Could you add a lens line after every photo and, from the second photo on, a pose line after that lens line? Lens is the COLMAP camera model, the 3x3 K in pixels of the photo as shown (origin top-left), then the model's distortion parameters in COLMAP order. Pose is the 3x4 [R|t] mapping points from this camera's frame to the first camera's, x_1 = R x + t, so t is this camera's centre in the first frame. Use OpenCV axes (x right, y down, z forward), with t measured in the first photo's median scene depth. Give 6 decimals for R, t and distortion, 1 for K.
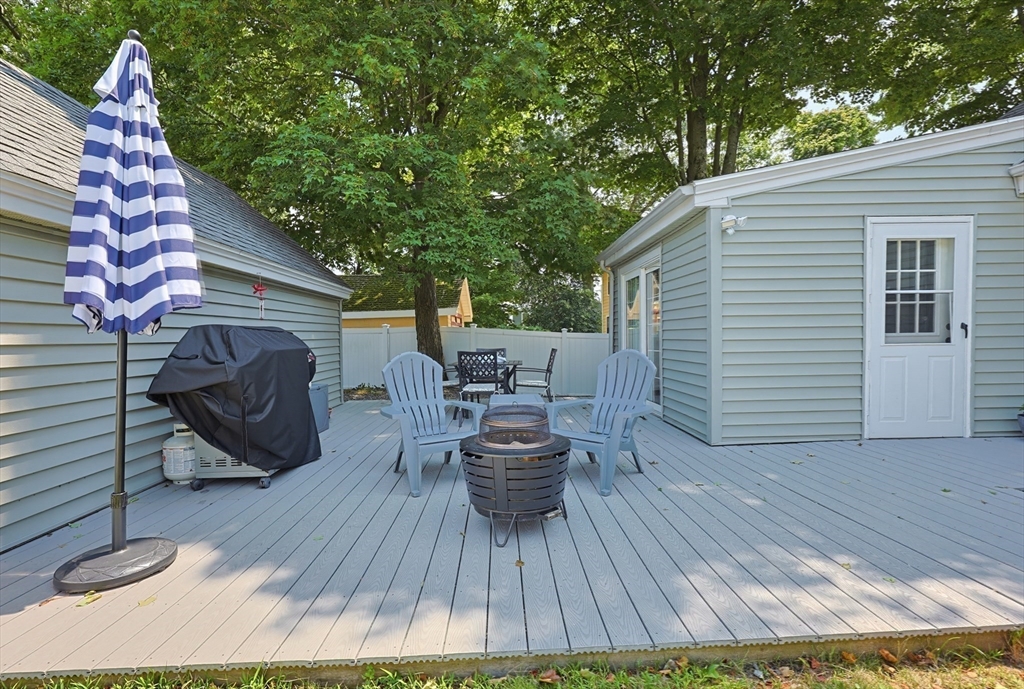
lens RADIAL K [[452.6, 0, 512.0], [0, 452.6, 344.5], [0, 0, 1]] dist [0.002235, 0.000041]
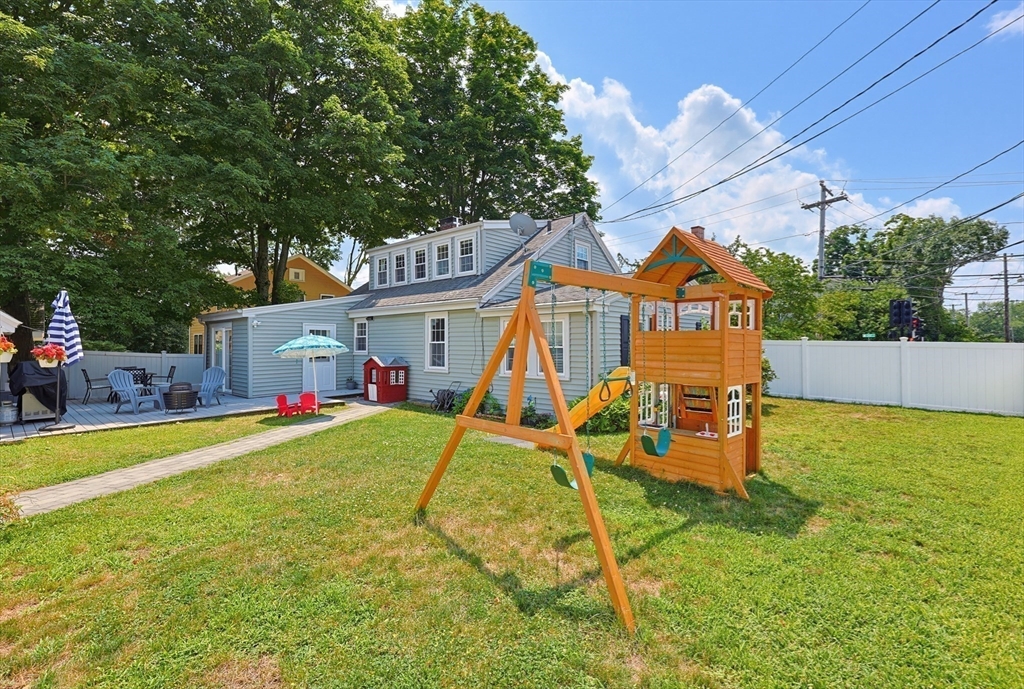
lens RADIAL K [[452.6, 0, 512.0], [0, 452.6, 344.5], [0, 0, 1]] dist [0.002235, 0.000041]
pose [[0.679042, 0.004961, 0.734082, -0.702090], [0.013010, 0.999739, -0.018790, -0.060918], [-0.733984, 0.022310, 0.678800, -2.847304]]
